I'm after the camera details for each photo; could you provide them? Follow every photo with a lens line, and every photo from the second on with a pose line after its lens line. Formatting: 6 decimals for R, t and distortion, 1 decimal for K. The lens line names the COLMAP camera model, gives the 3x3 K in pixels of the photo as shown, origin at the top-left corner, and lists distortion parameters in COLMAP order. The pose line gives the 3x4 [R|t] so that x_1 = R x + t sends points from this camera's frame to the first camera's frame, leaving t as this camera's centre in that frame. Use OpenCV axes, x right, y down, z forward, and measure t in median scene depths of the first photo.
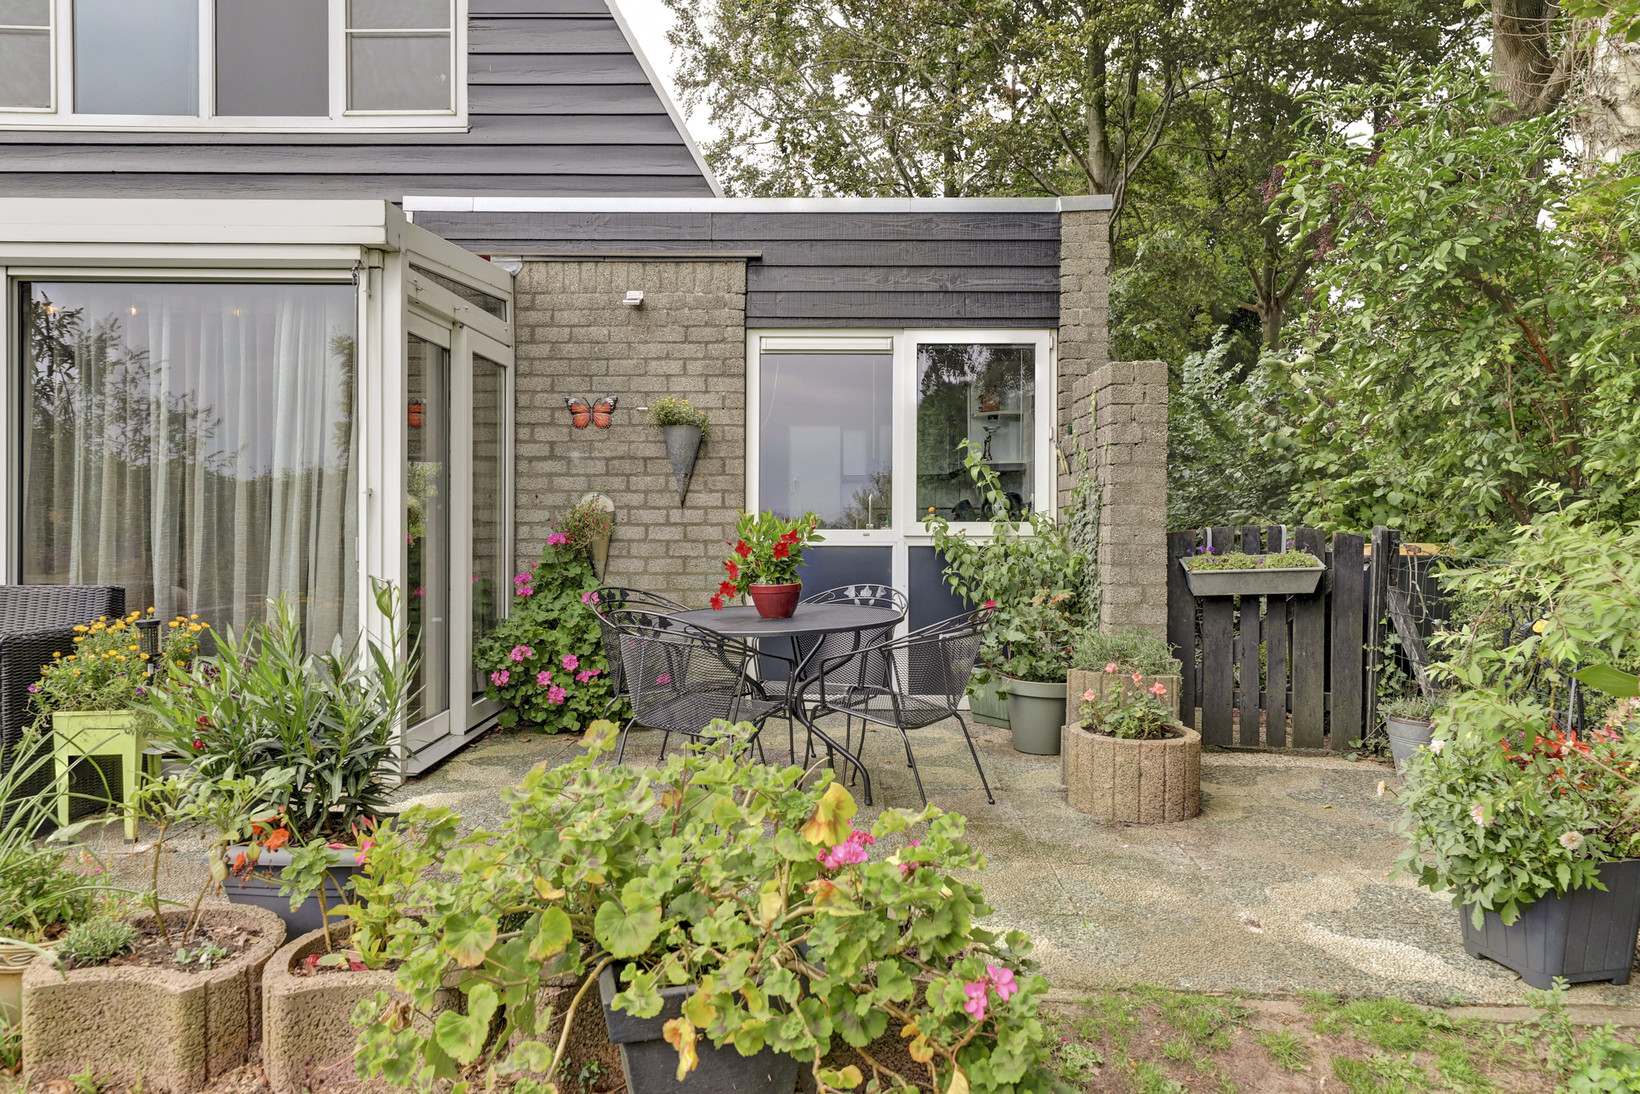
lens RADIAL K [[1259.8, 0, 821.0], [0, 1259.8, 461.8], [0, 0, 1]] dist [0.005512, 0.001098]
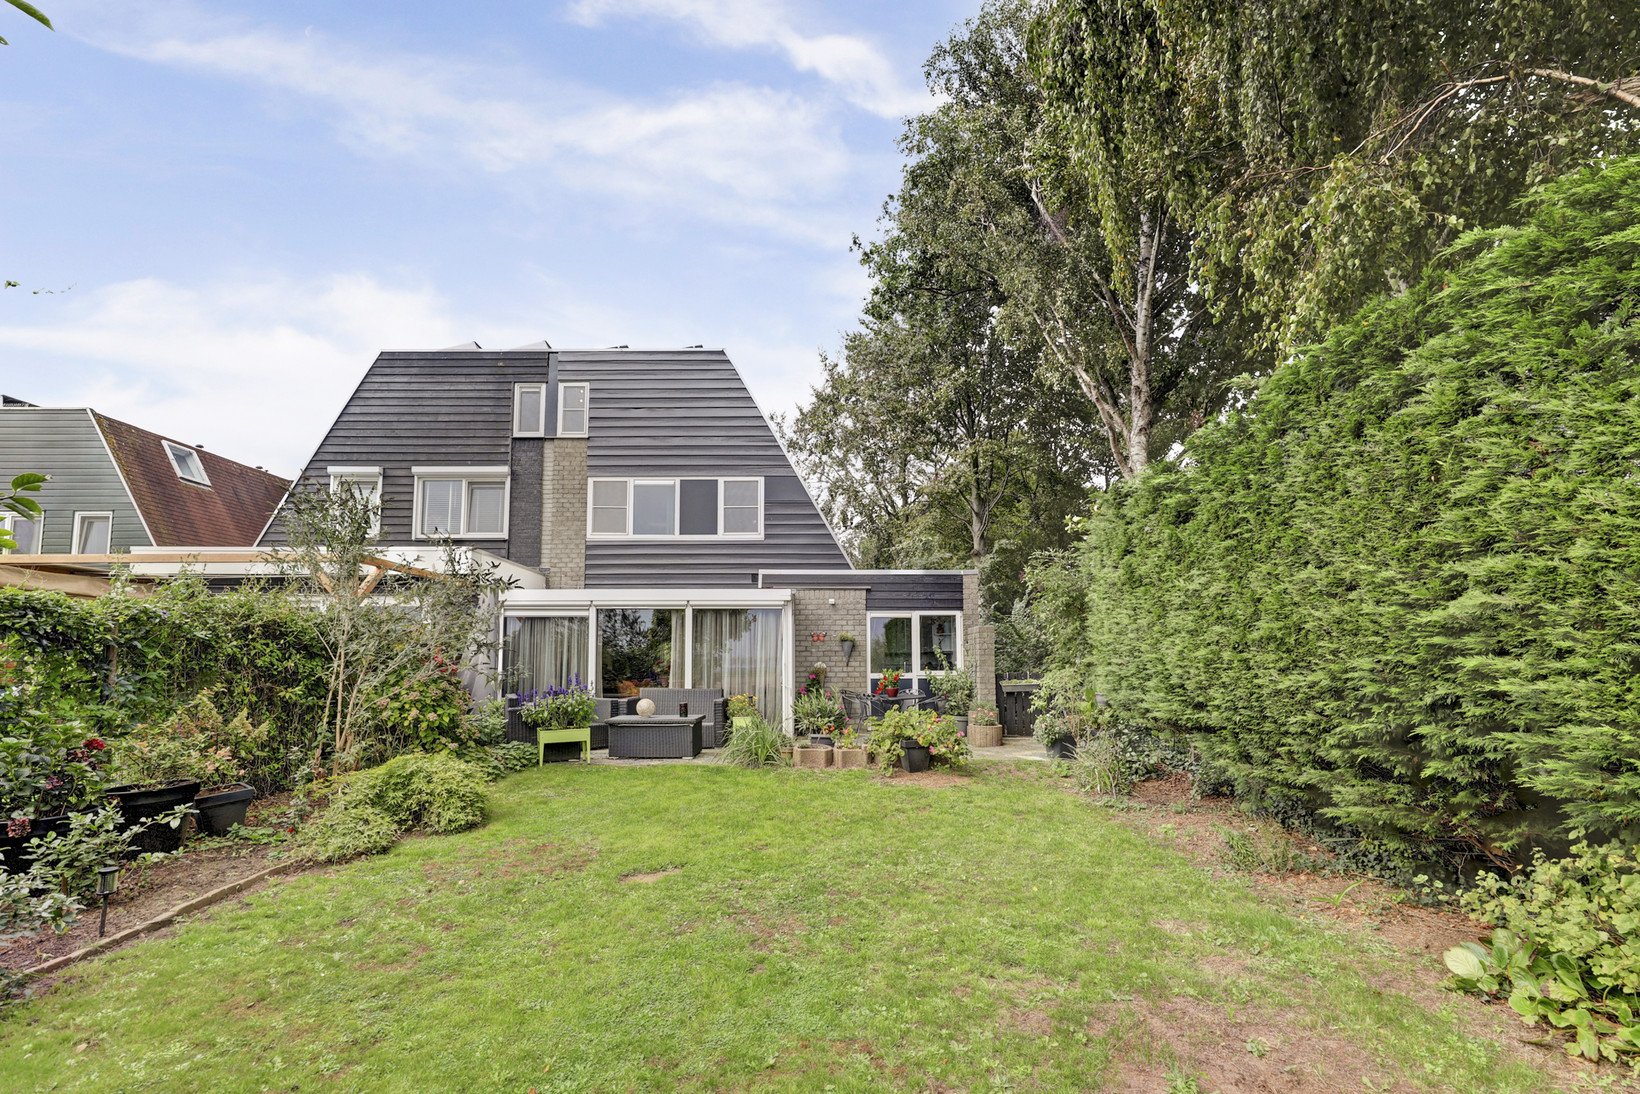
lens RADIAL K [[761.7, 0, 807.8], [0, 761.7, 576.8], [0, 0, 1]] dist [-0.039741, -0.000022]
pose [[0.999966, -0.004093, -0.007219, -0.195095], [0.003575, 0.997518, -0.070320, -0.056200], [0.007489, 0.070292, 0.997498, -0.951137]]
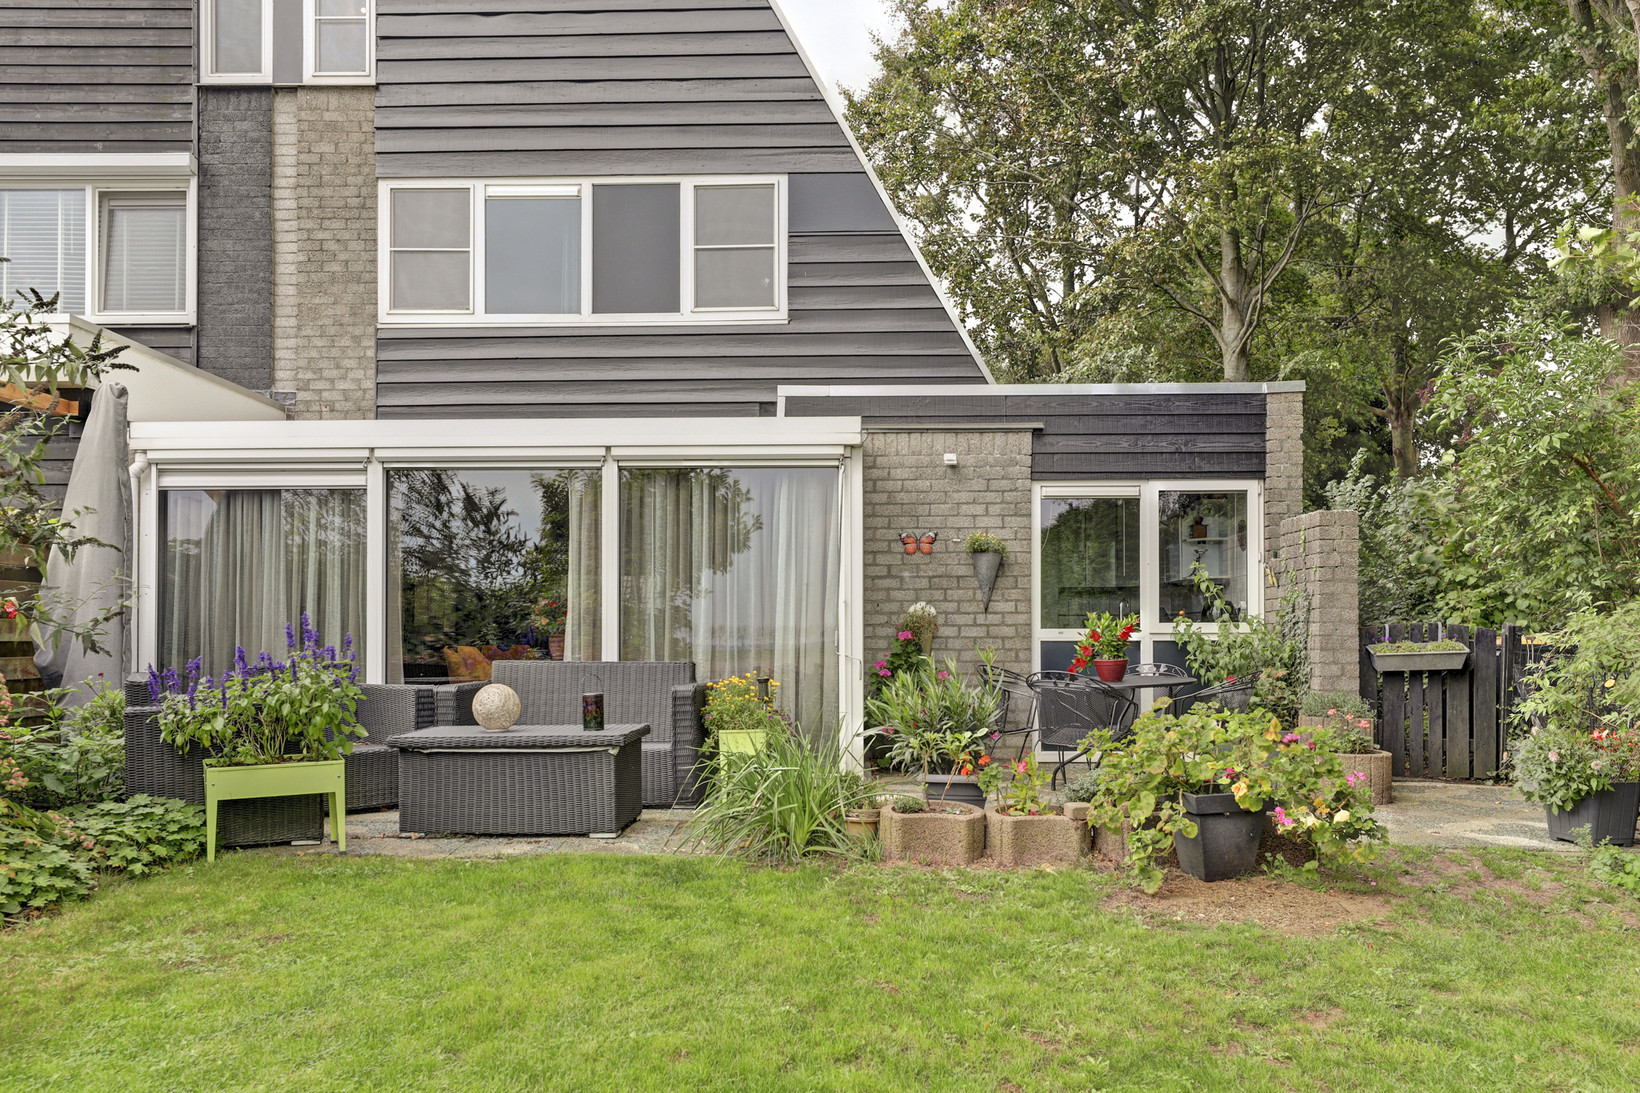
lens RADIAL K [[1447.4, 0, 820.0], [0, 1447.4, 546.5], [0, 0, 1]] dist [0.010295, 0.004477]
pose [[0.999455, -0.005601, -0.032518, -0.238575], [0.005088, 0.999862, -0.015820, -0.011442], [0.032602, 0.015646, 0.999346, -0.567692]]
